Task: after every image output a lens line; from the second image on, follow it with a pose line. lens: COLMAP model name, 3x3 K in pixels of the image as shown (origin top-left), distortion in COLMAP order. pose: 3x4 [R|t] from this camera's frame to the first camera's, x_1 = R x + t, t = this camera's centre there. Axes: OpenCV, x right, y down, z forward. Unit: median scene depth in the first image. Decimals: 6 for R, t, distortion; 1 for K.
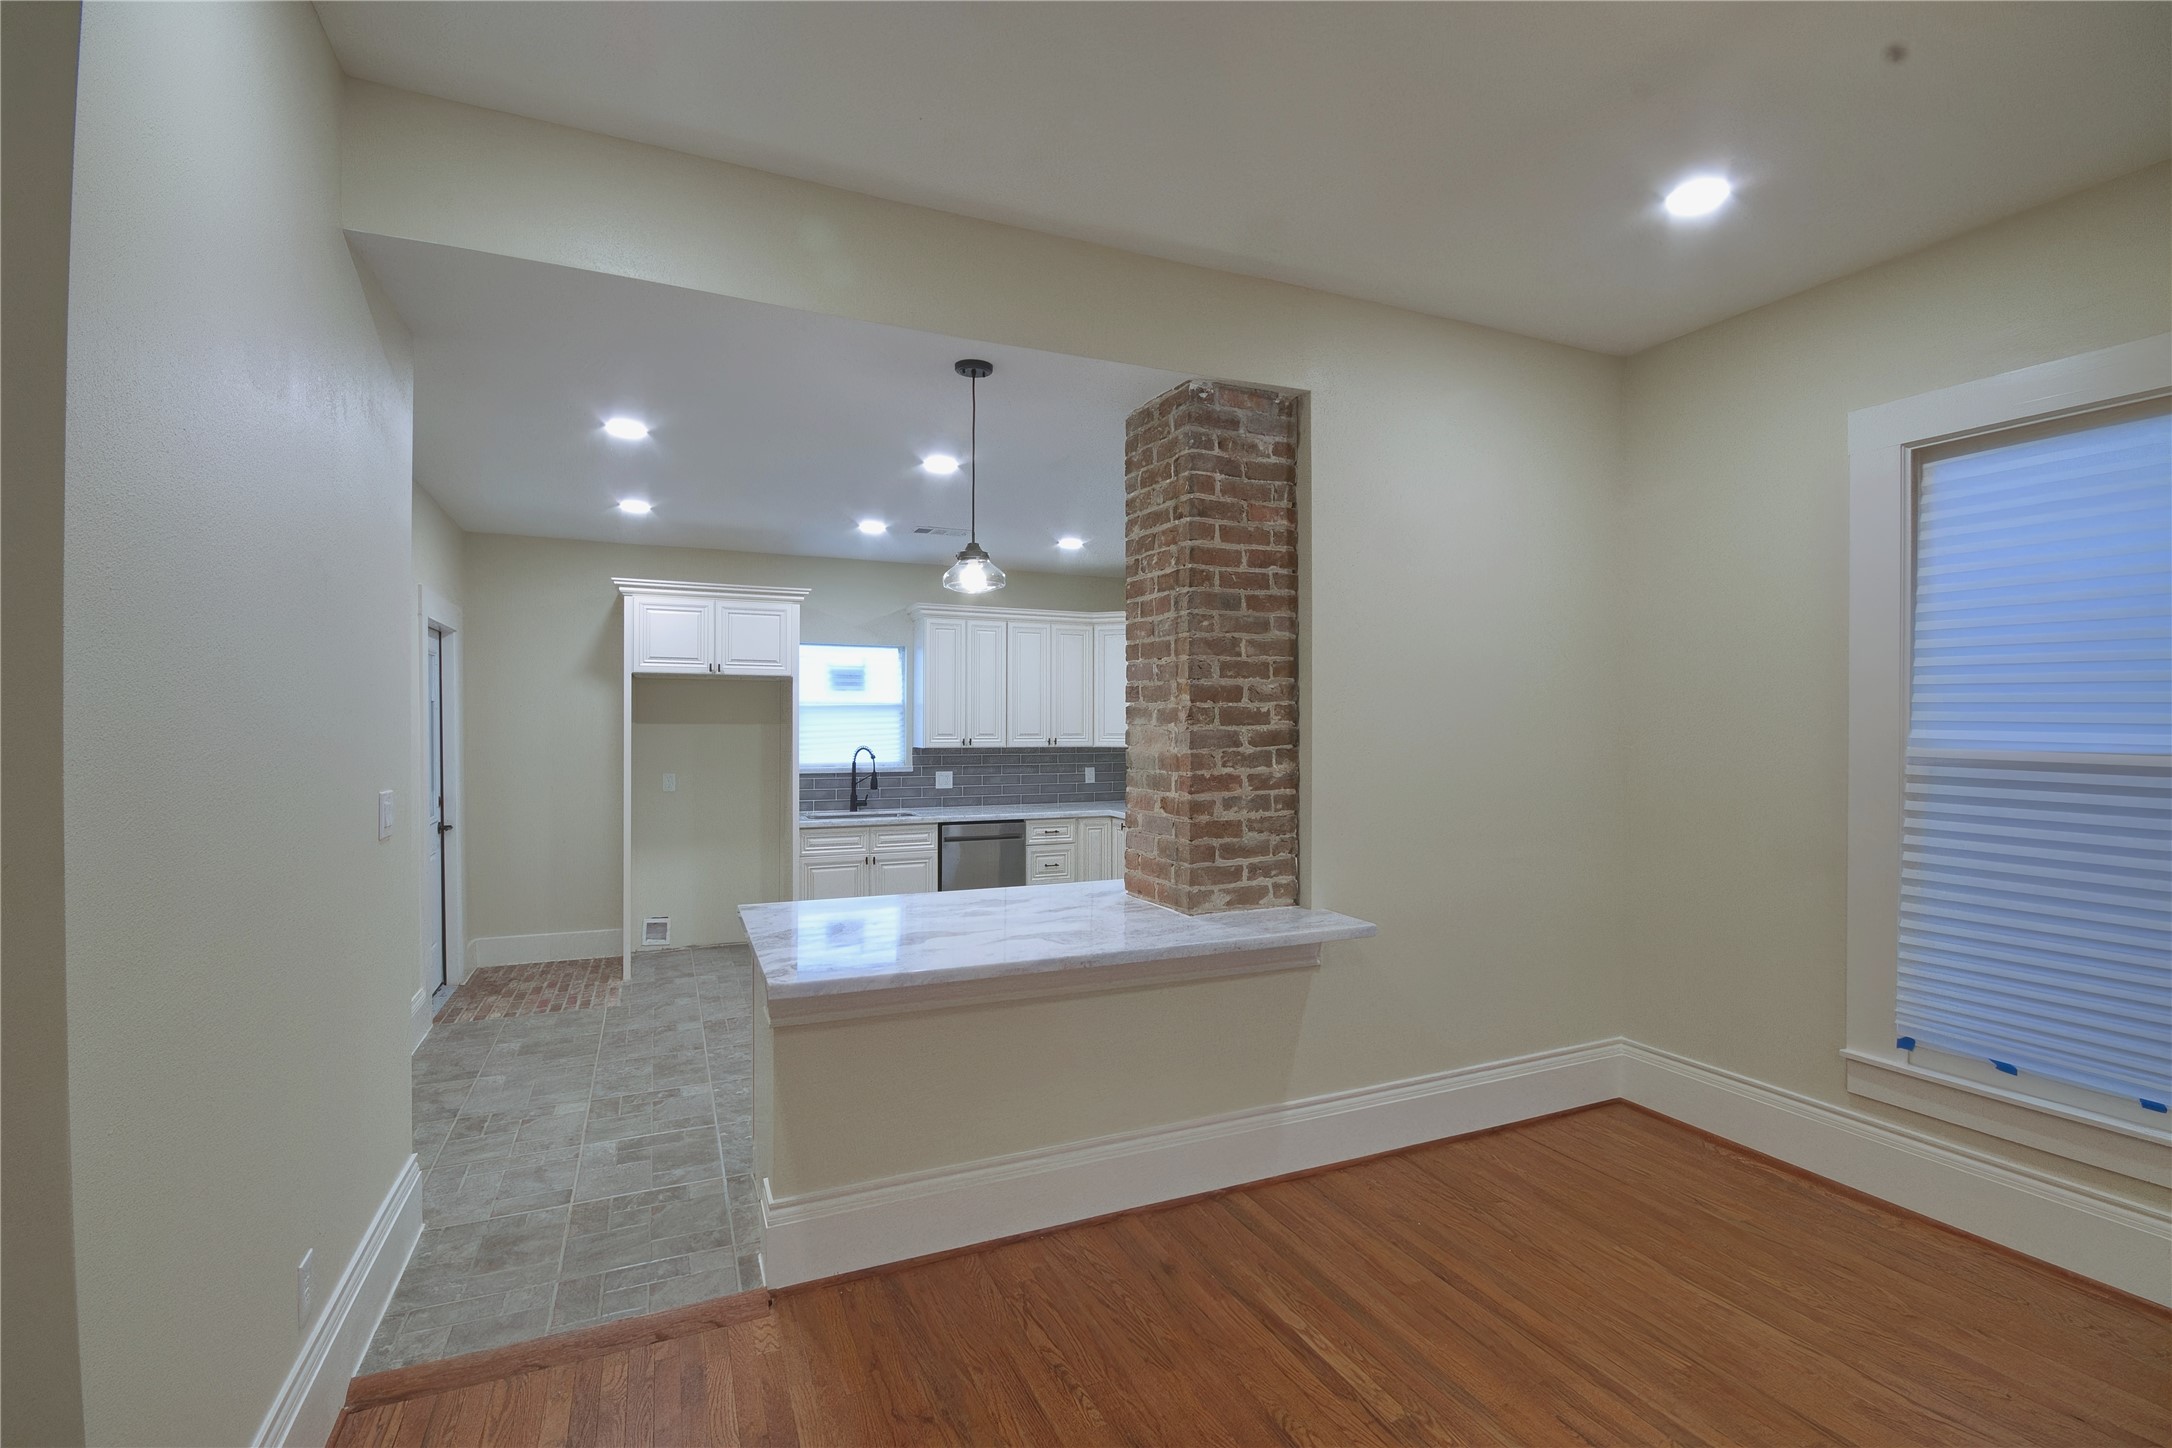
lens RADIAL K [[948.3, 0, 1091.2], [0, 948.3, 724.0], [0, 0, 1]] dist [-0.007830, -0.001771]
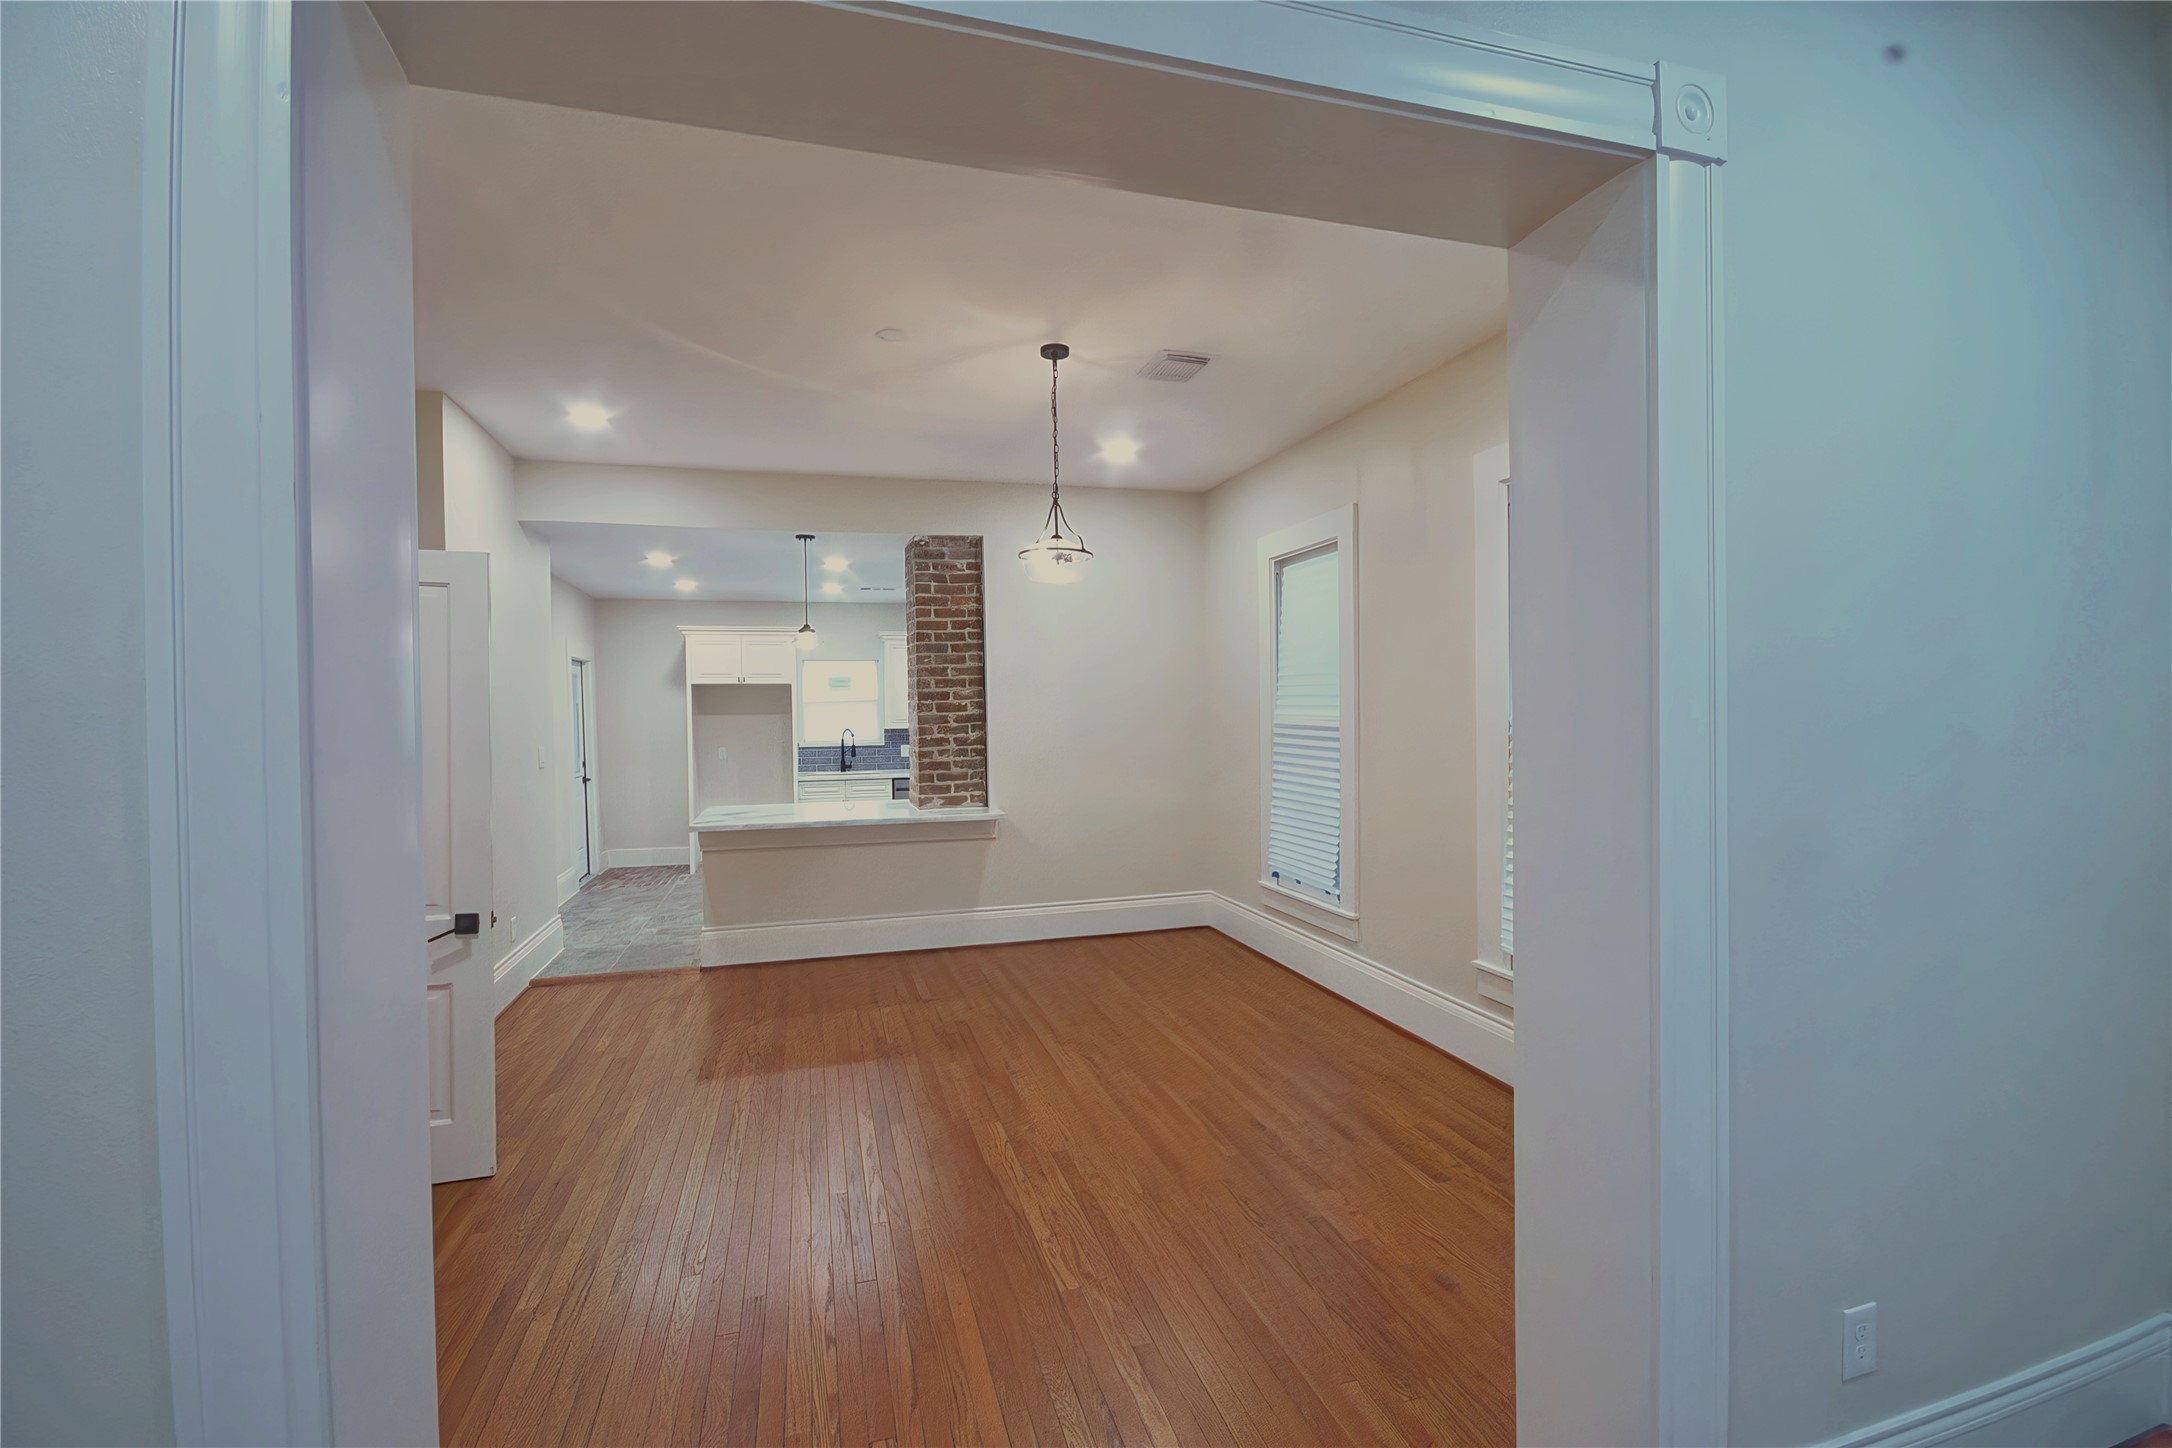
lens RADIAL K [[948.3, 0, 1098.2], [0, 948.3, 727.3], [0, 0, 1]] dist [-0.007830, -0.001771]
pose [[0.990754, -0.013661, -0.134981, 0.694300], [0.016286, 0.999699, 0.018365, 0.001517], [0.134689, -0.020394, 0.990678, -0.840169]]
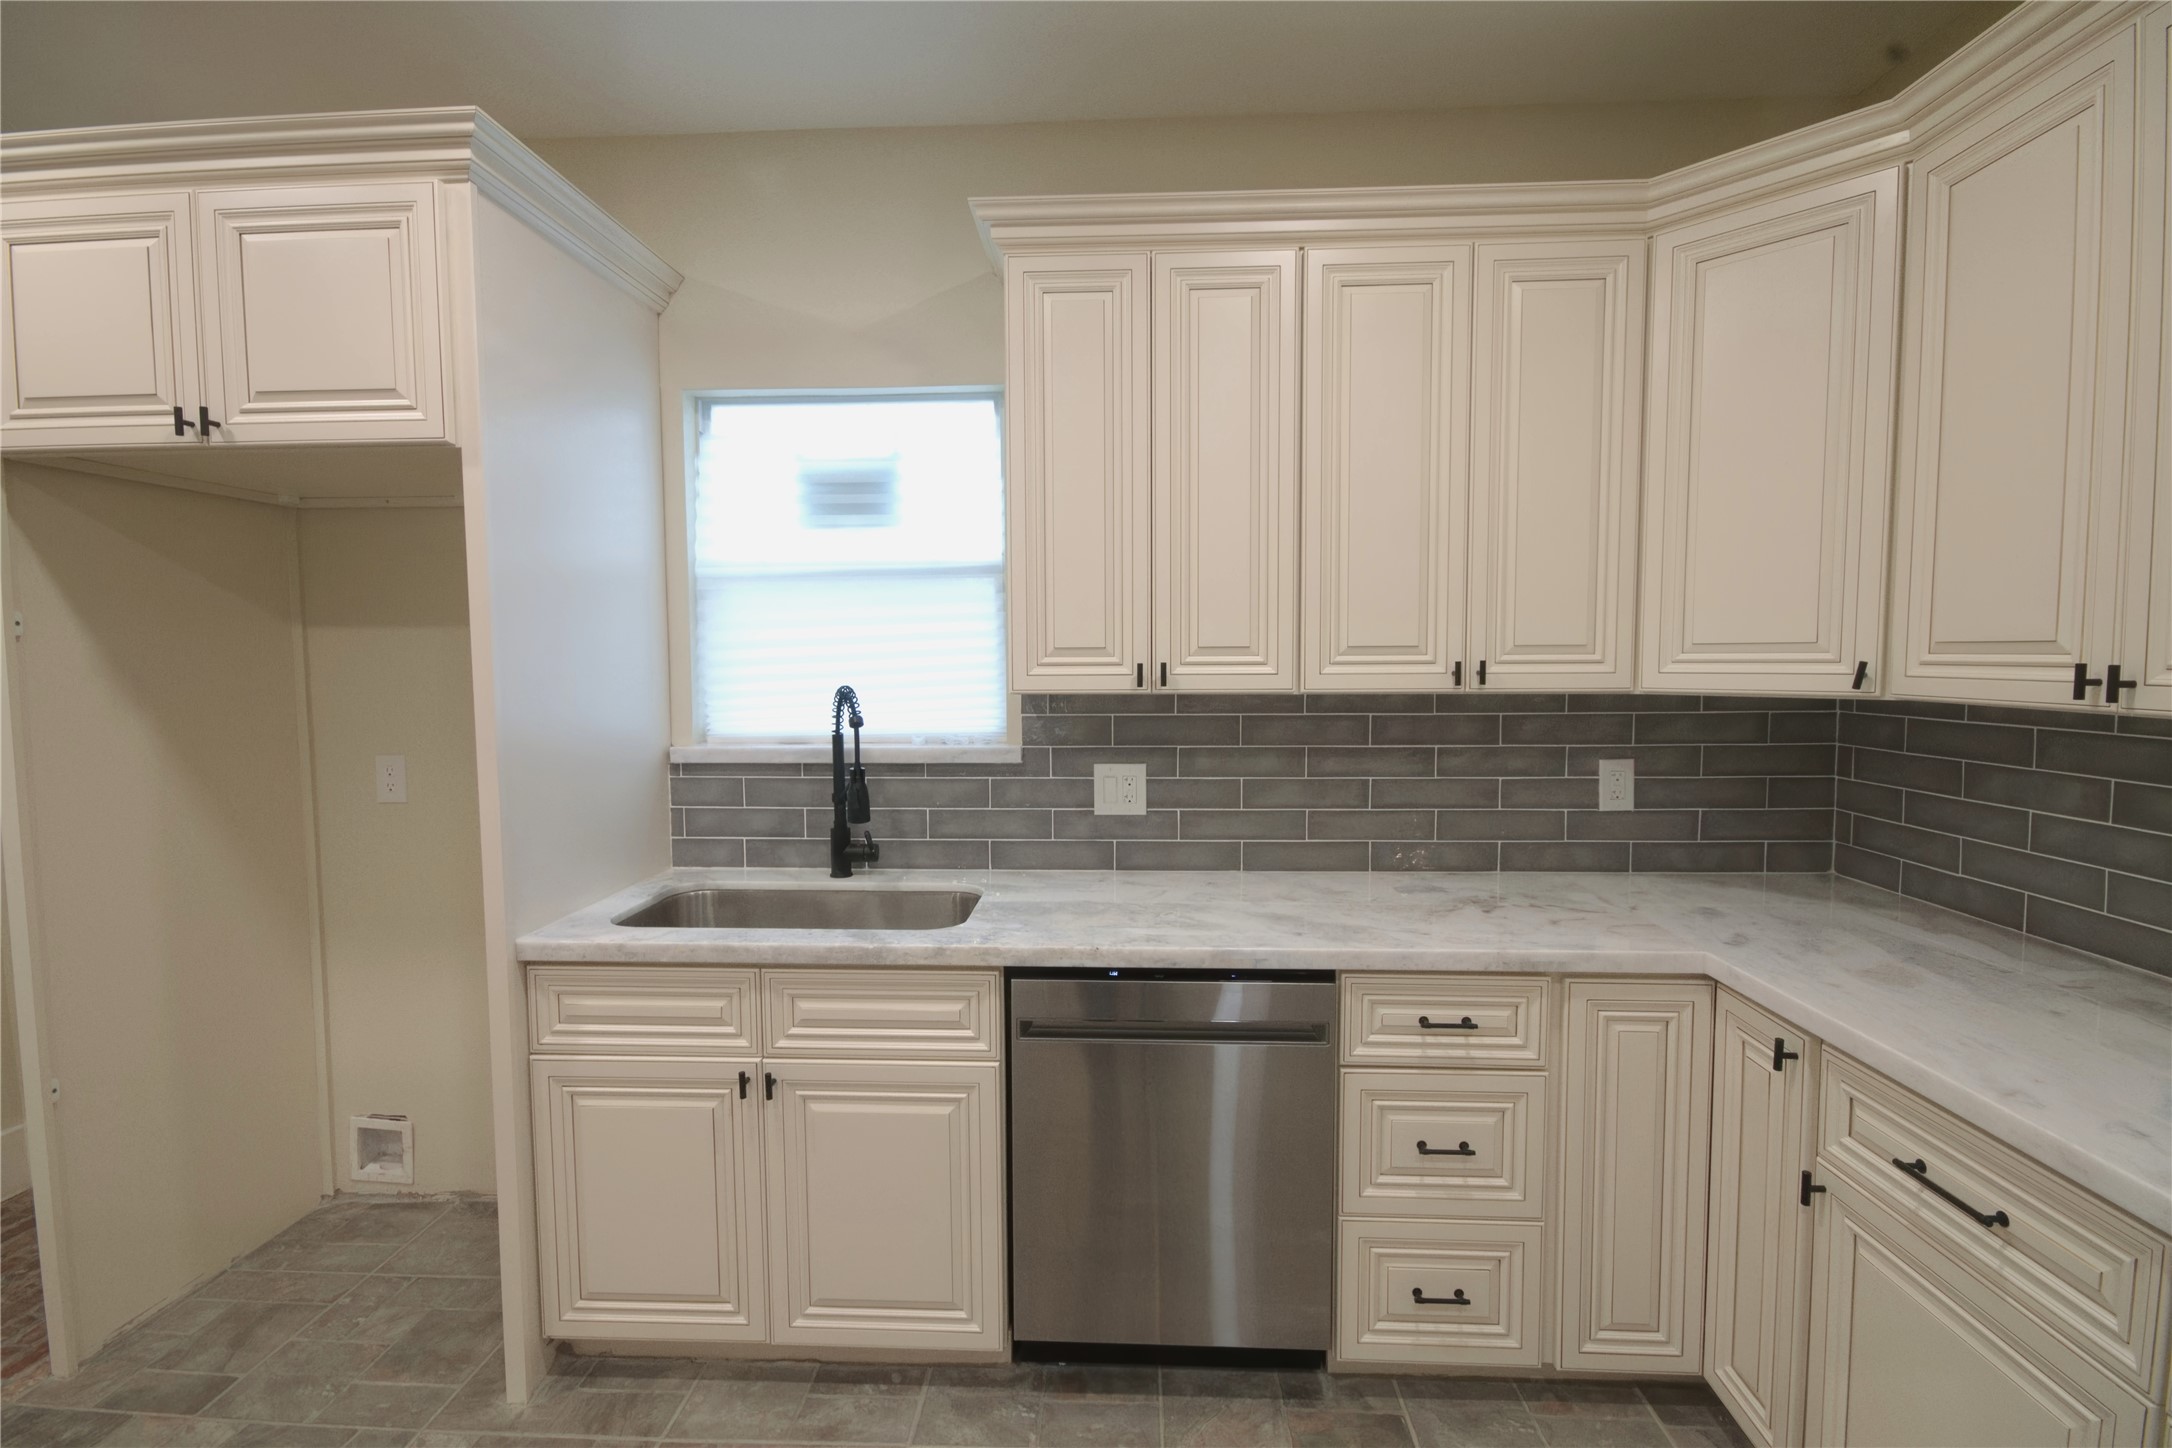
lens RADIAL K [[1000.2, 0, 1085.9], [0, 1000.2, 728.7], [0, 0, 1]] dist [-0.005206, -0.000157]
pose [[0.886423, 0.023436, -0.462282, -0.009427], [0.007592, 0.997847, 0.065145, 0.028163], [0.462814, -0.061256, 0.884337, 1.297300]]
